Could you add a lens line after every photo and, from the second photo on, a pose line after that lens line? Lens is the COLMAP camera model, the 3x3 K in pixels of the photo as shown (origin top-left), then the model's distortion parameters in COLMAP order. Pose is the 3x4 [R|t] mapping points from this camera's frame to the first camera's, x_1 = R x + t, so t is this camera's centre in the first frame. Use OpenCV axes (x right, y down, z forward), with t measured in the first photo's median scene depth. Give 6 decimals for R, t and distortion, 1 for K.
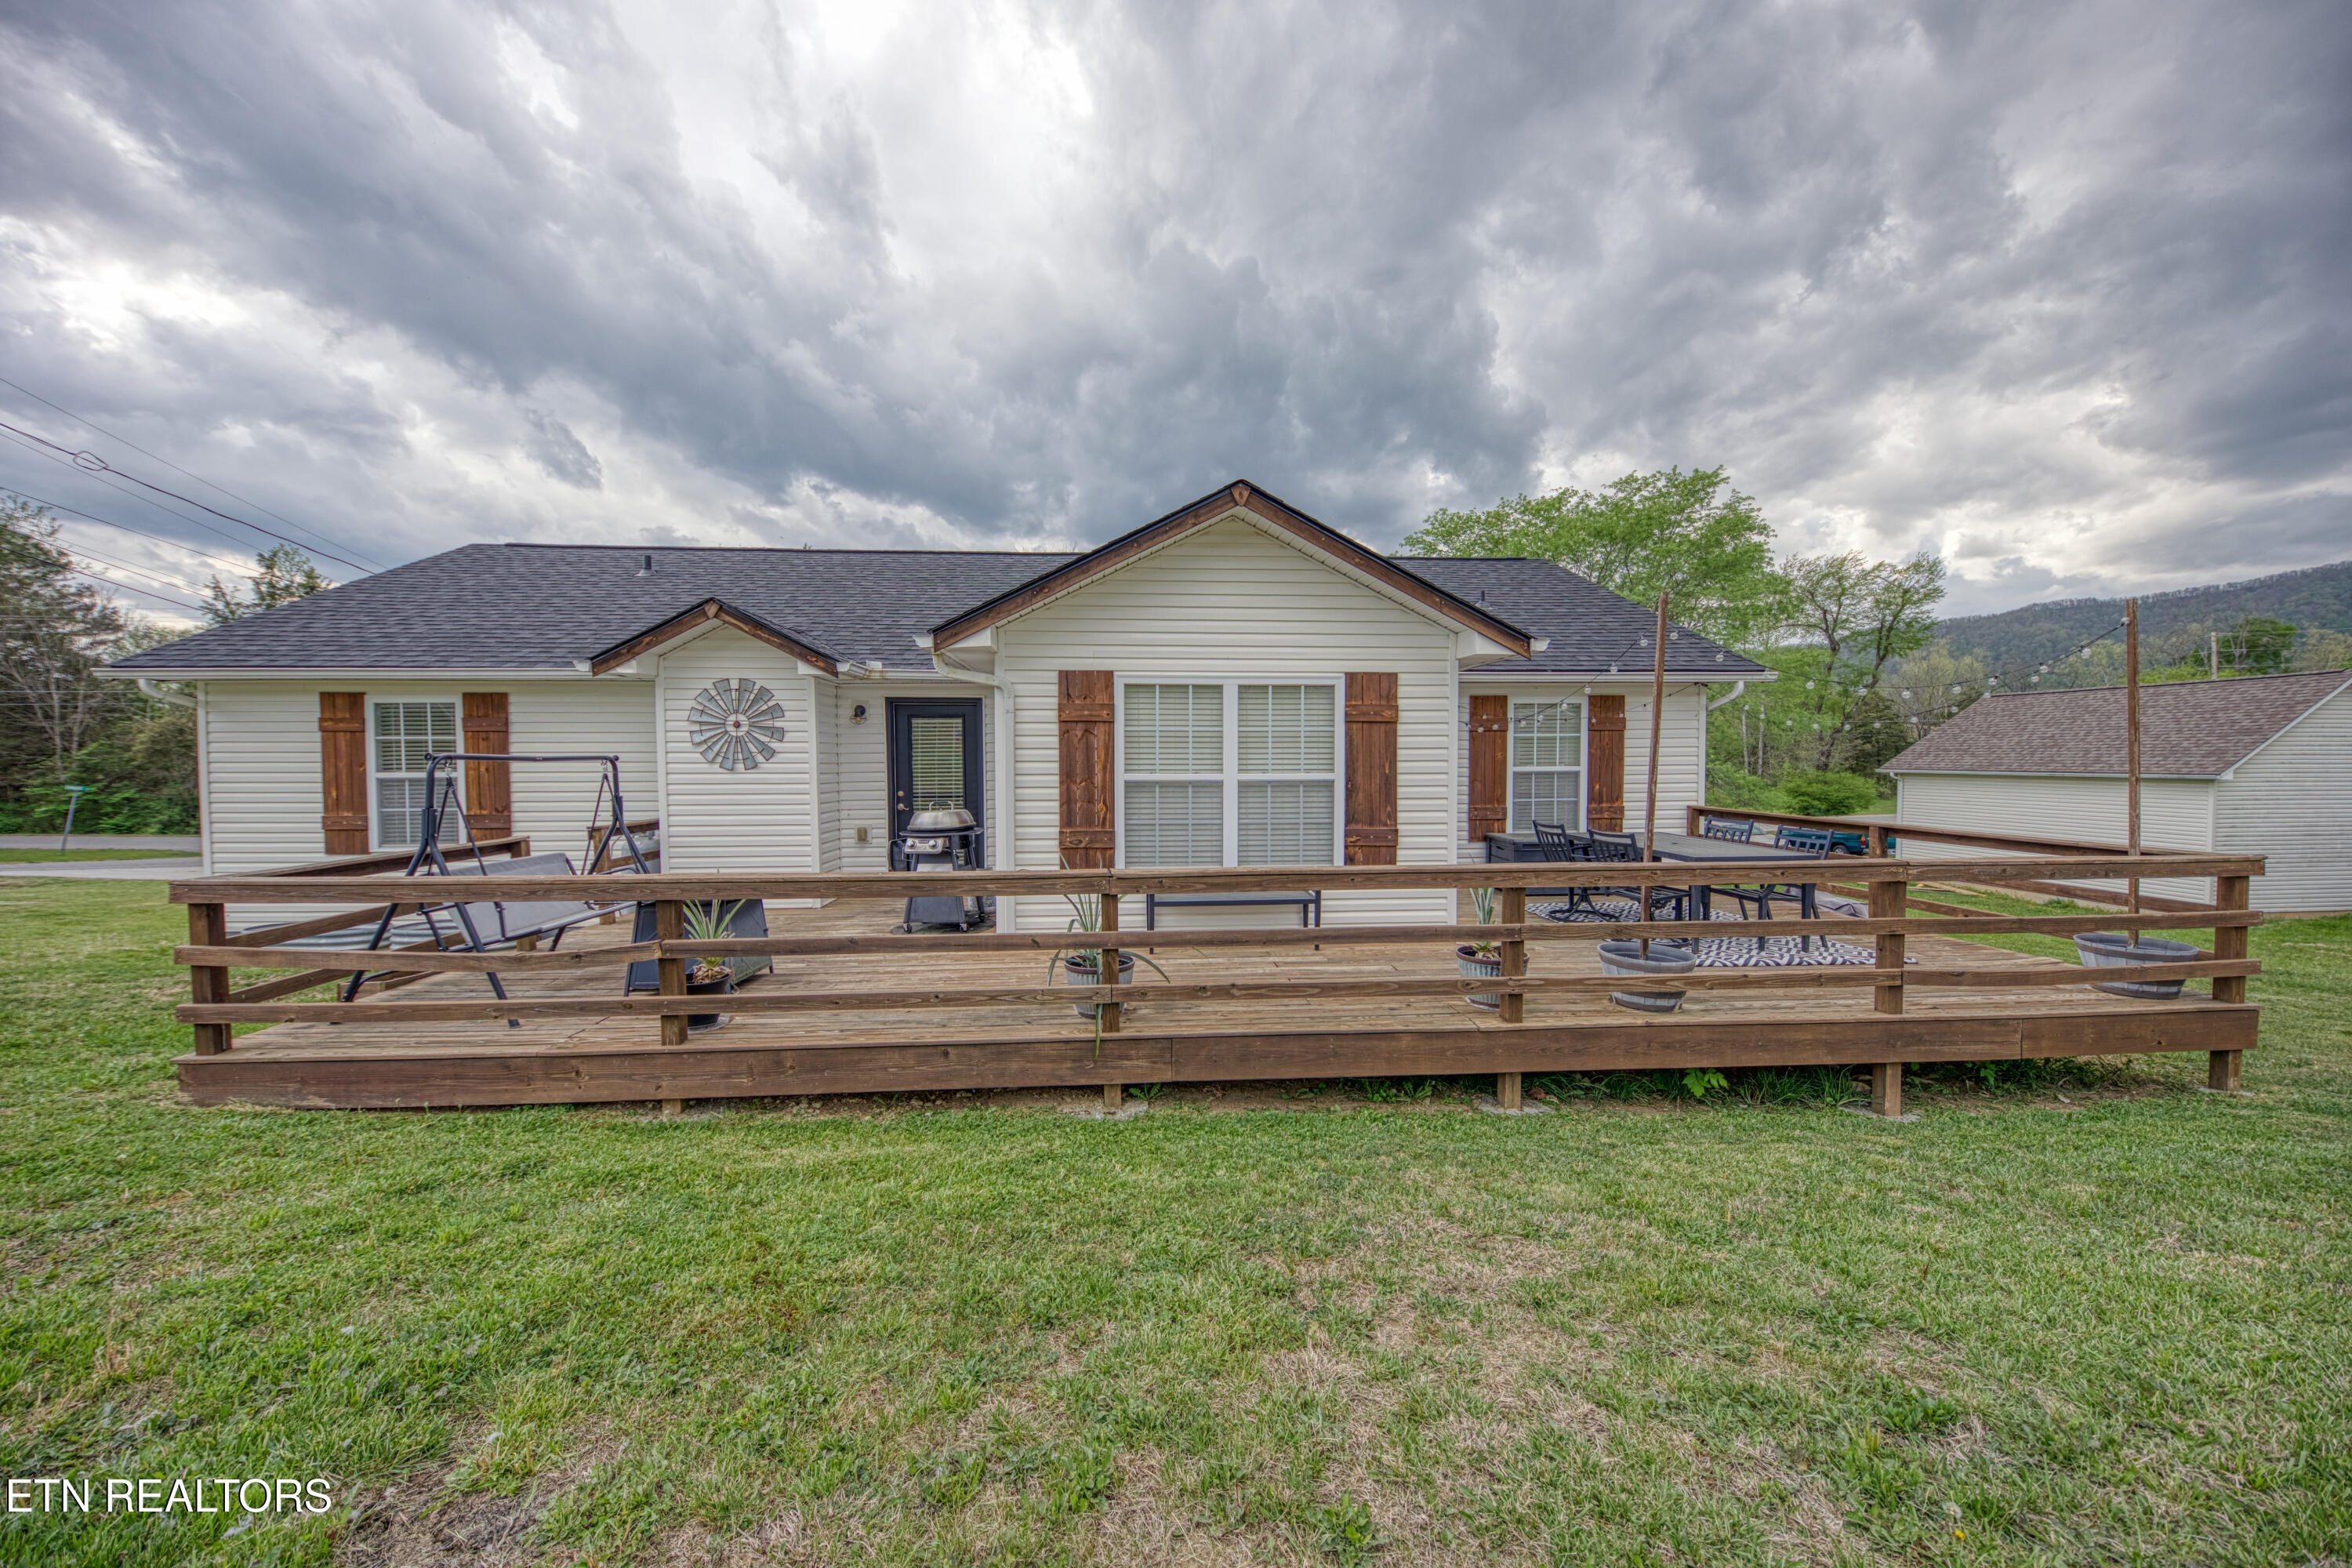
lens RADIAL K [[826.3, 0, 1174.1], [0, 826.3, 797.7], [0, 0, 1]] dist [0.005959, -0.002948]
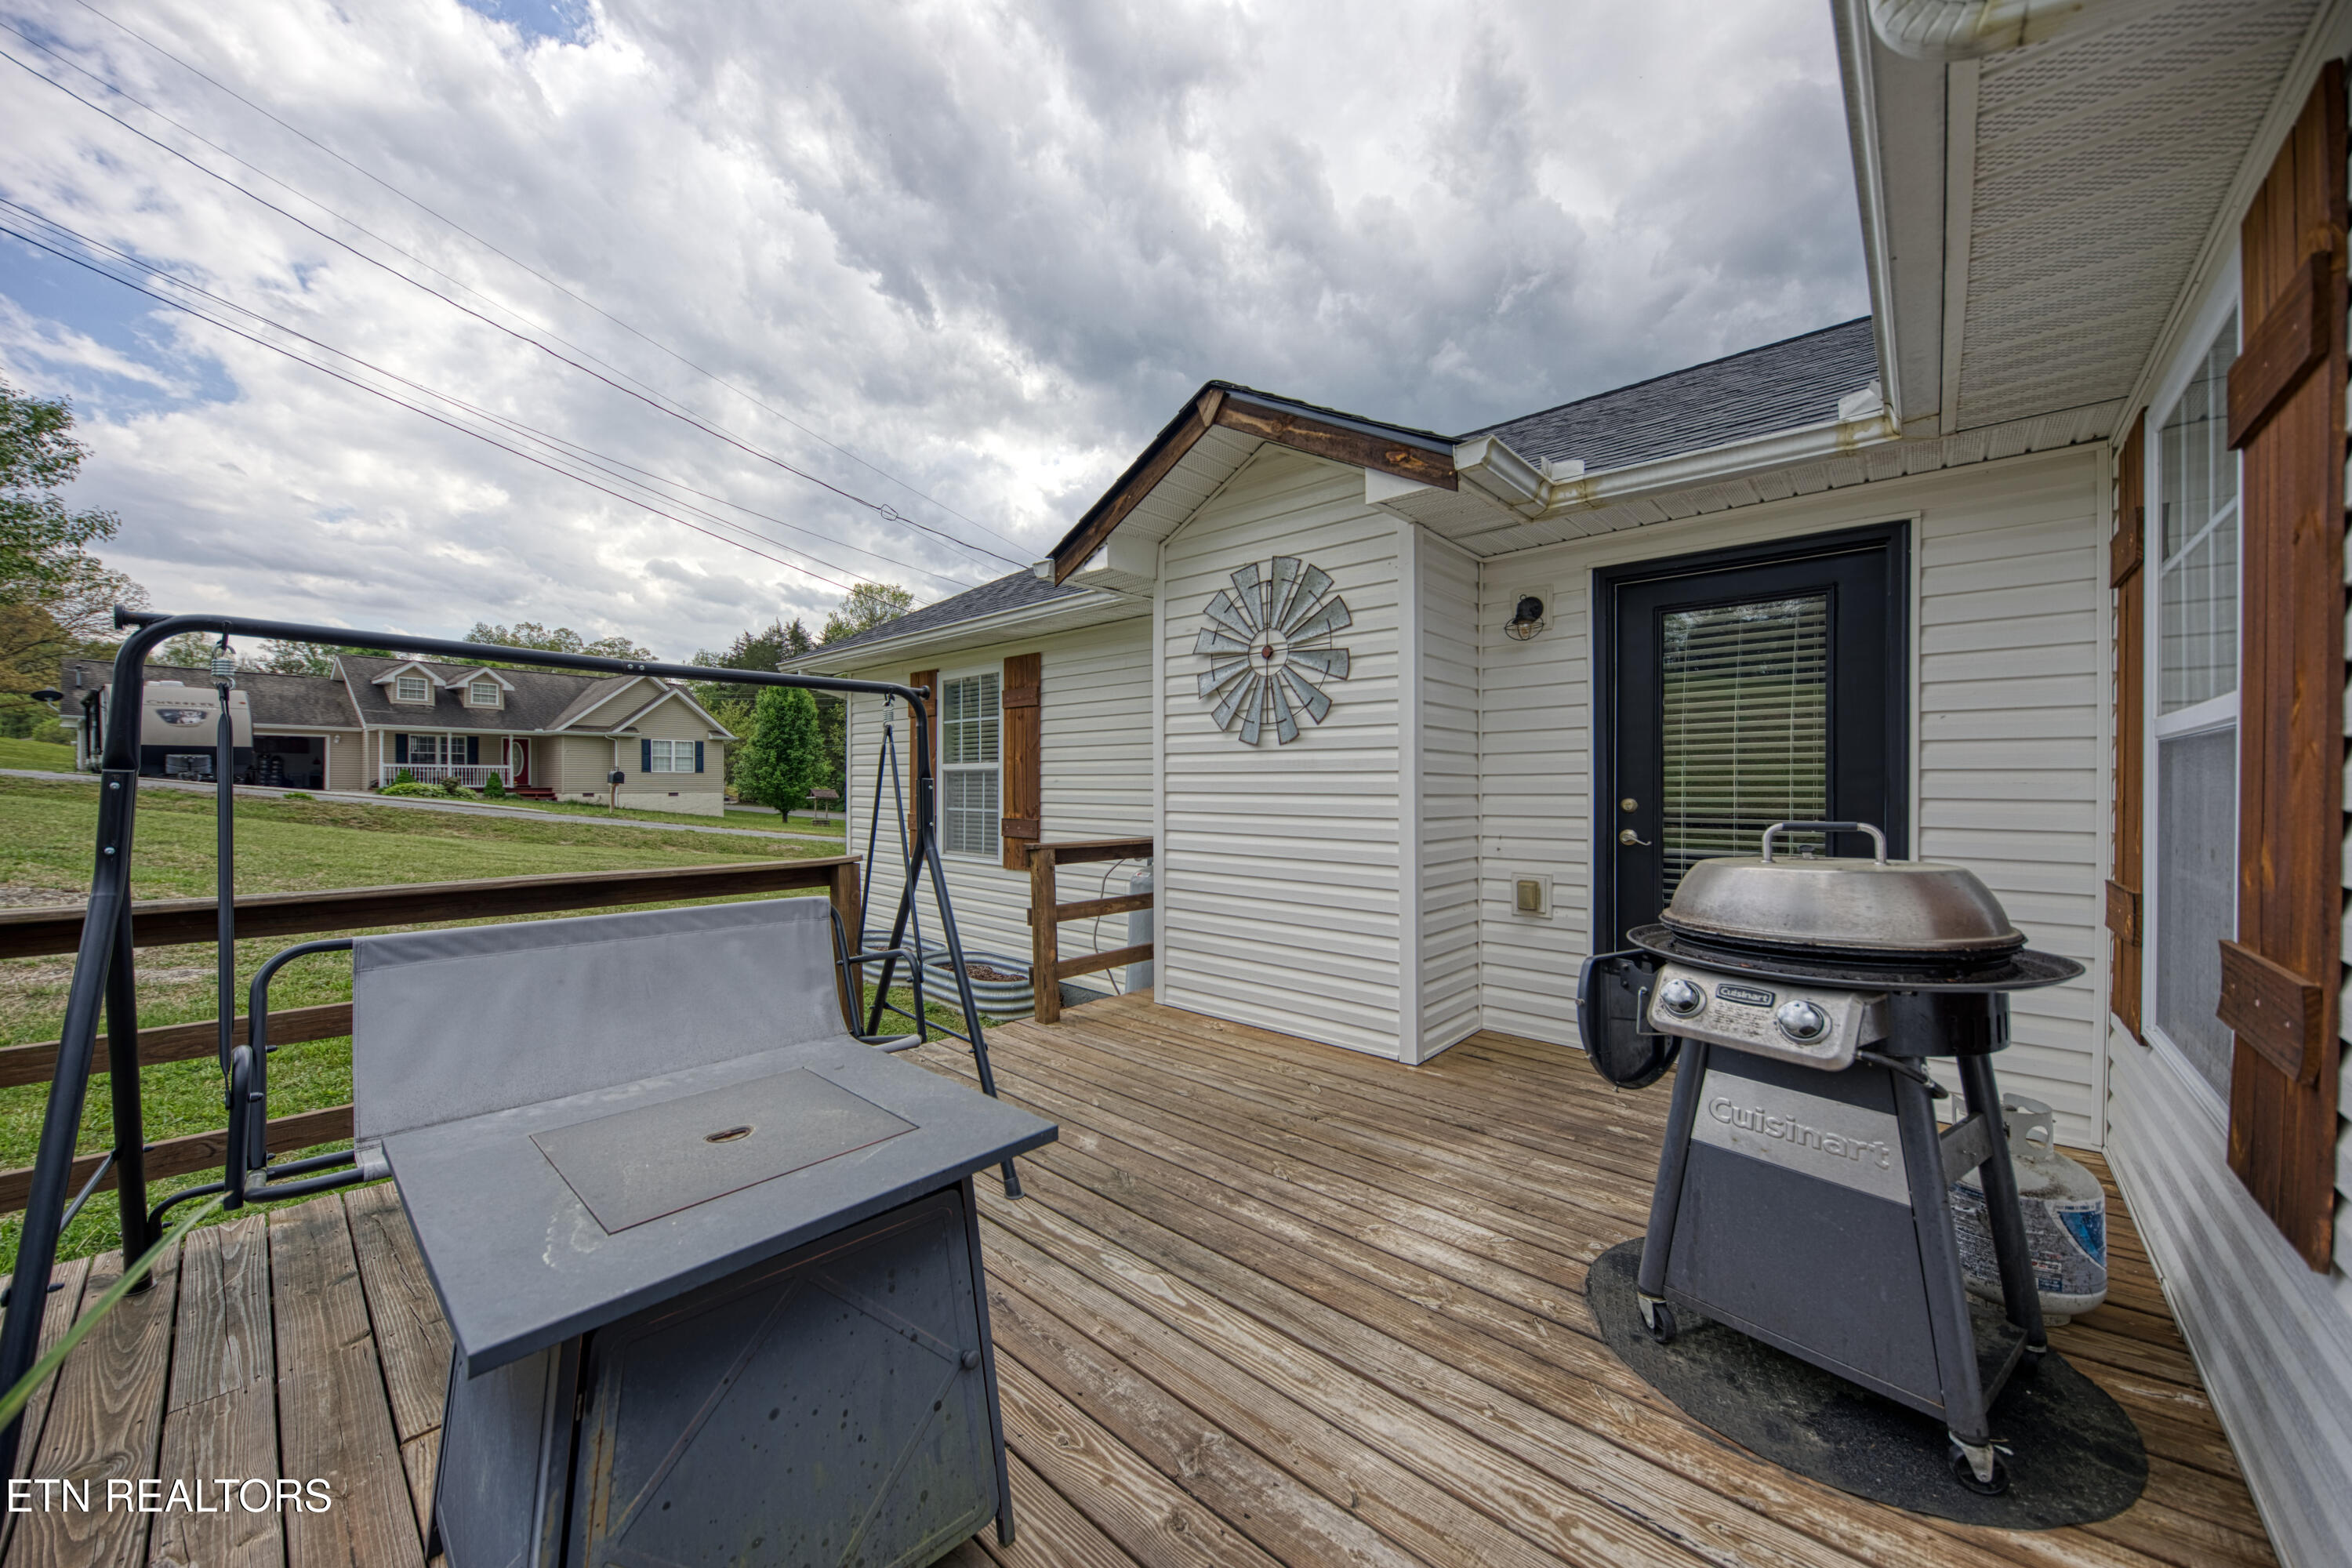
lens RADIAL K [[826.3, 0, 1168.7], [0, 826.3, 784.6], [0, 0, 1]] dist [0.005959, -0.002948]
pose [[0.685767, 0.004988, -0.727804, -0.211109], [-0.037399, 0.998897, -0.028393, 0.005522], [0.726860, 0.046690, 0.685197, 0.619918]]
